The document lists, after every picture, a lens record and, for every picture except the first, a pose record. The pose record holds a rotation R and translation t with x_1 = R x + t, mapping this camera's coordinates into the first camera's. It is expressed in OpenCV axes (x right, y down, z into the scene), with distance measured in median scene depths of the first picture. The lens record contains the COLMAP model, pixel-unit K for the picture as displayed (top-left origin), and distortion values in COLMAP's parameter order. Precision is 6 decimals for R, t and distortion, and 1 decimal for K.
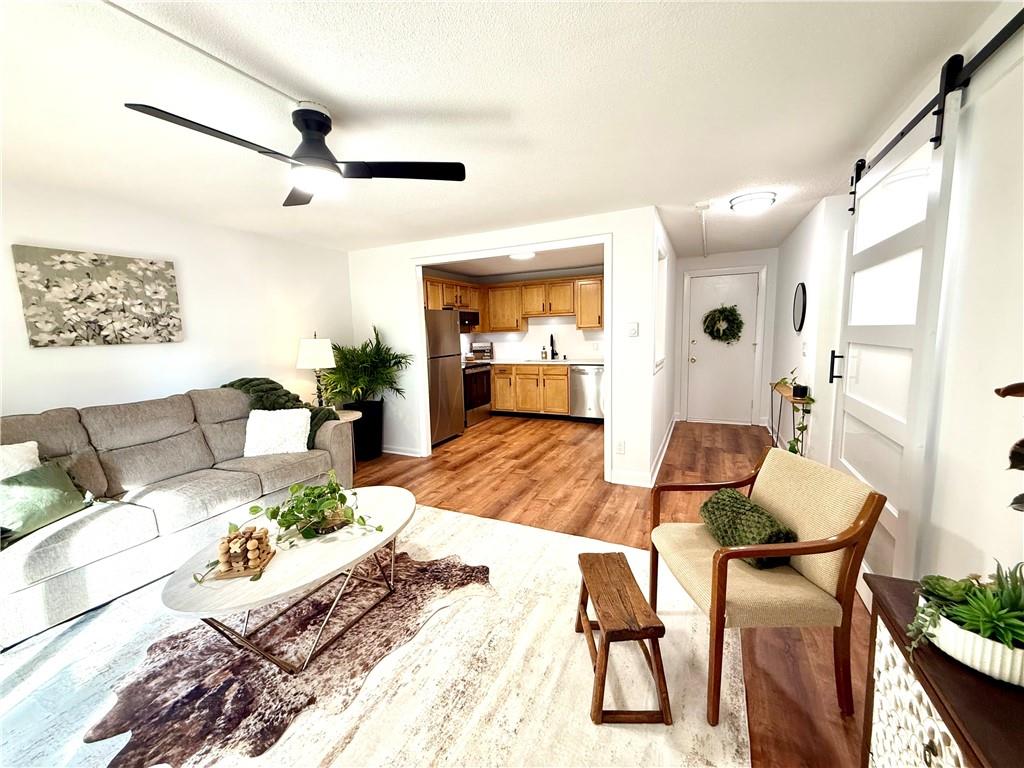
lens RADIAL K [[408.5, 0, 509.3], [0, 408.5, 381.5], [0, 0, 1]] dist [-0.000434, 0.000127]
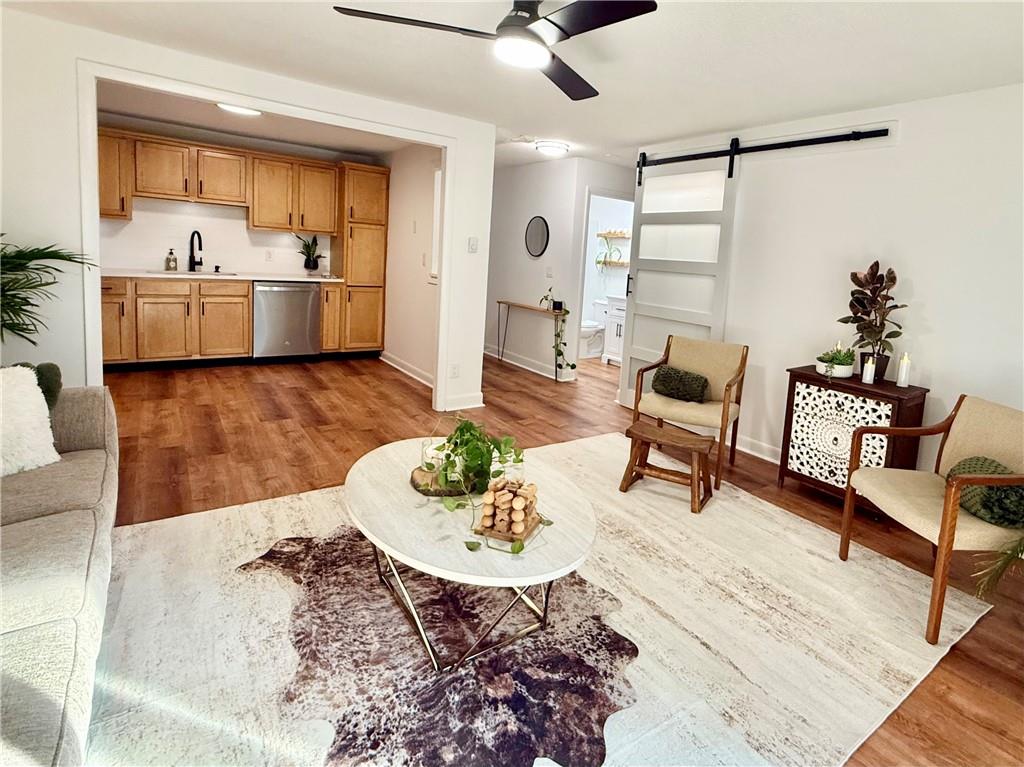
lens RADIAL K [[539.2, 0, 594.7], [0, 539.2, 316.1], [0, 0, 1]] dist [-0.000148, 0.000267]
pose [[0.422779, -0.037098, 0.905473, -0.856520], [0.026567, 0.999240, 0.028535, 0.014004], [-0.905843, 0.011992, 0.423443, 0.237354]]
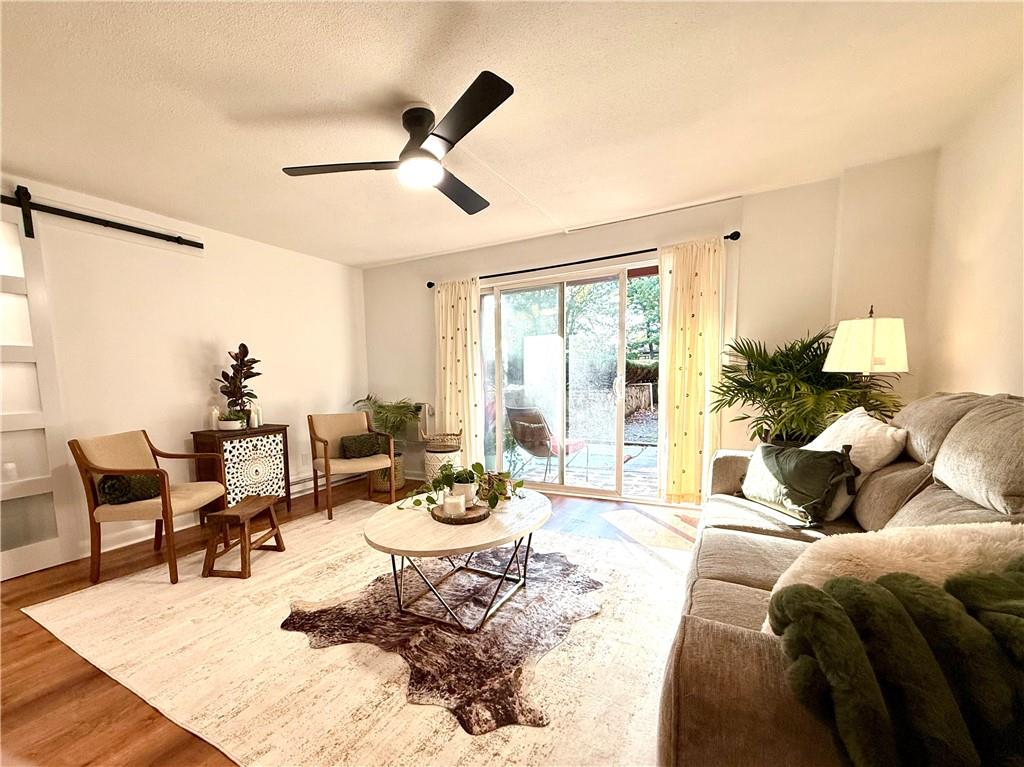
lens RADIAL K [[465.5, 0, 439.7], [0, 465.5, 431.8], [0, 0, 1]] dist [0.002043, 0.000215]
pose [[-0.992342, 0.045408, 0.114874, -0.375637], [0.070796, 0.971157, 0.227690, -0.062844], [-0.101222, 0.234079, -0.966934, 1.400313]]
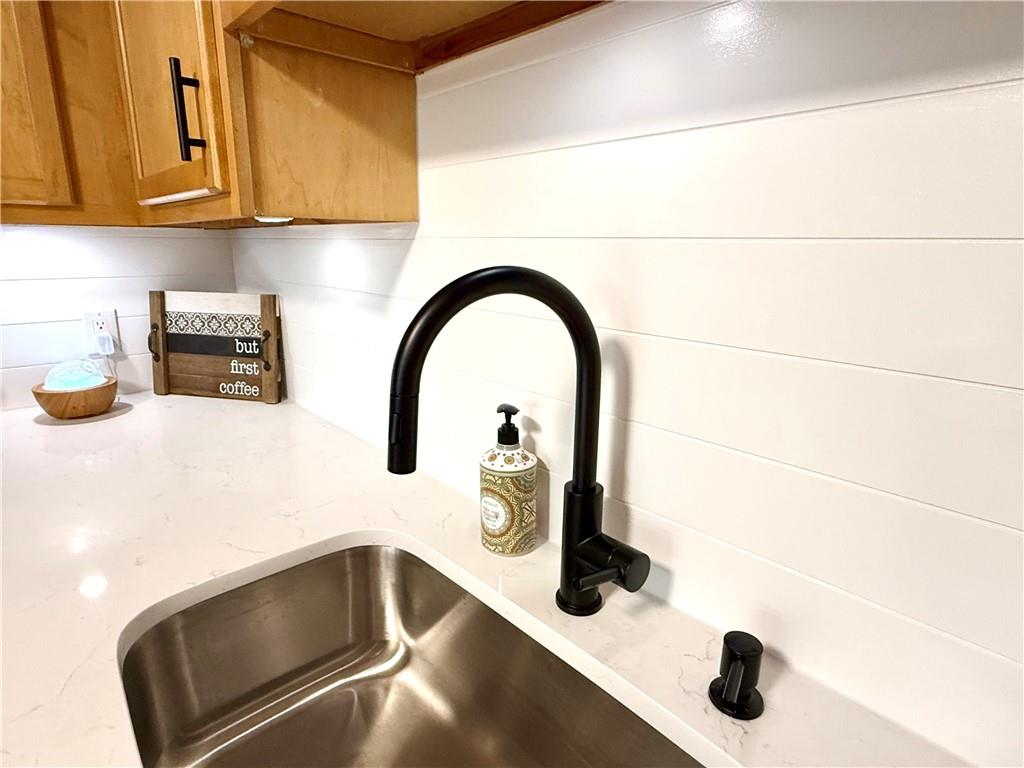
lens RADIAL K [[560.7, 0, 492.8], [0, 560.7, 383.0], [0, 0, 1]] dist [0.000453, 0.000508]
pose [[0.918095, 0.132278, -0.373636, 0.285421], [-0.081310, 0.985474, 0.149095, -0.248320], [0.387931, -0.106503, 0.915514, 2.052848]]
